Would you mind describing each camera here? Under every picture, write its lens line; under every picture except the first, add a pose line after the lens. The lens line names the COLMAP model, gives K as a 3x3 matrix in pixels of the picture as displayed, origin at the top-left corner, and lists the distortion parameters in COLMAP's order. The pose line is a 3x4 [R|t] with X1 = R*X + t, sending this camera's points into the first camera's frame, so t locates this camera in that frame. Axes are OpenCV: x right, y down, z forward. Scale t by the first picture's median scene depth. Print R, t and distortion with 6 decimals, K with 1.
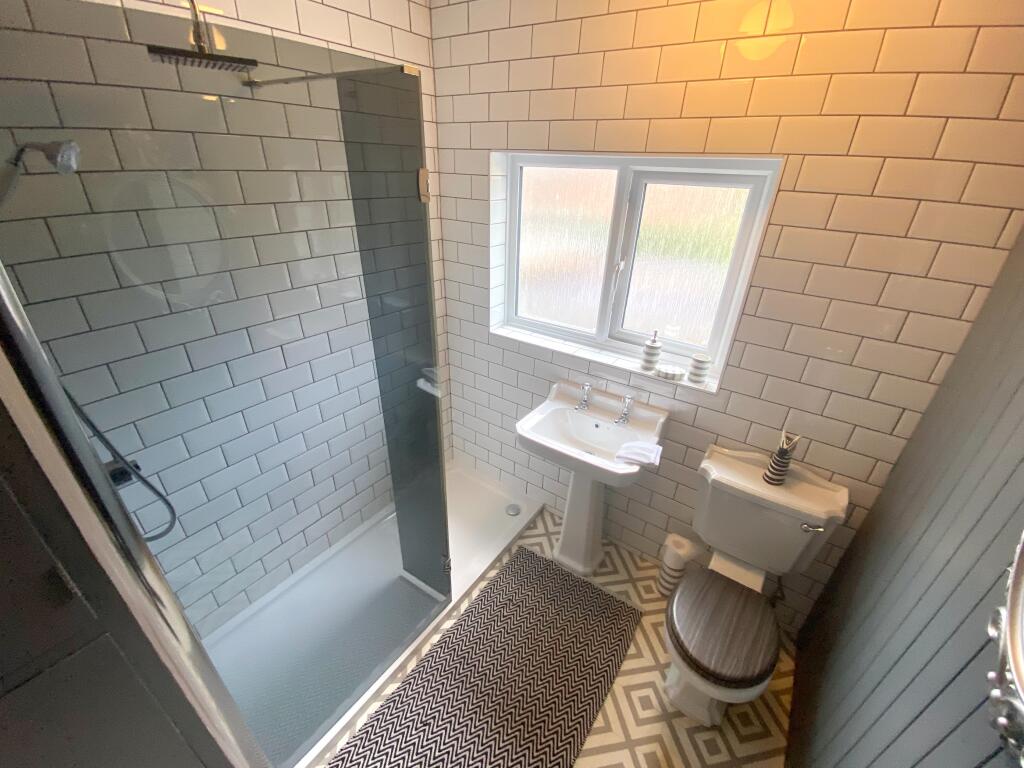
lens RADIAL K [[413.5, 0, 514.8], [0, 413.5, 389.0], [0, 0, 1]] dist [0.027258, -0.023558]
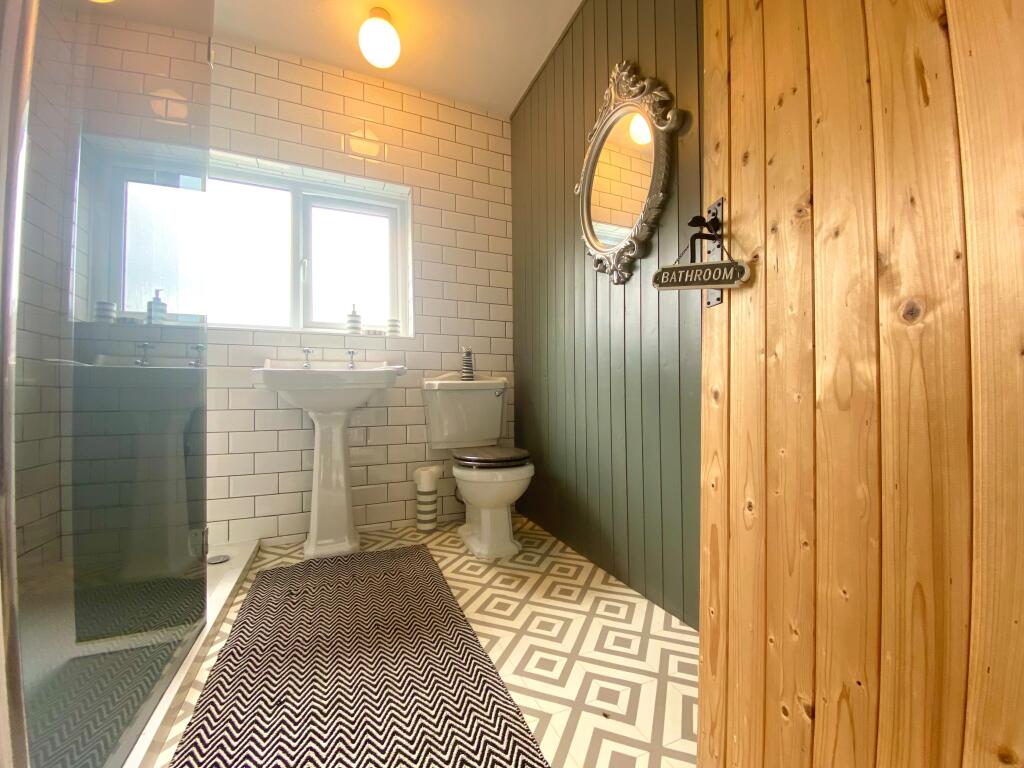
lens RADIAL K [[413.5, 0, 514.8], [0, 413.5, 389.0], [0, 0, 1]] dist [0.027258, -0.023558]
pose [[0.534478, -0.025279, 0.844804, -0.495813], [0.421852, 0.874121, -0.240734, 0.631469], [-0.732375, 0.485050, 0.477863, 0.190472]]
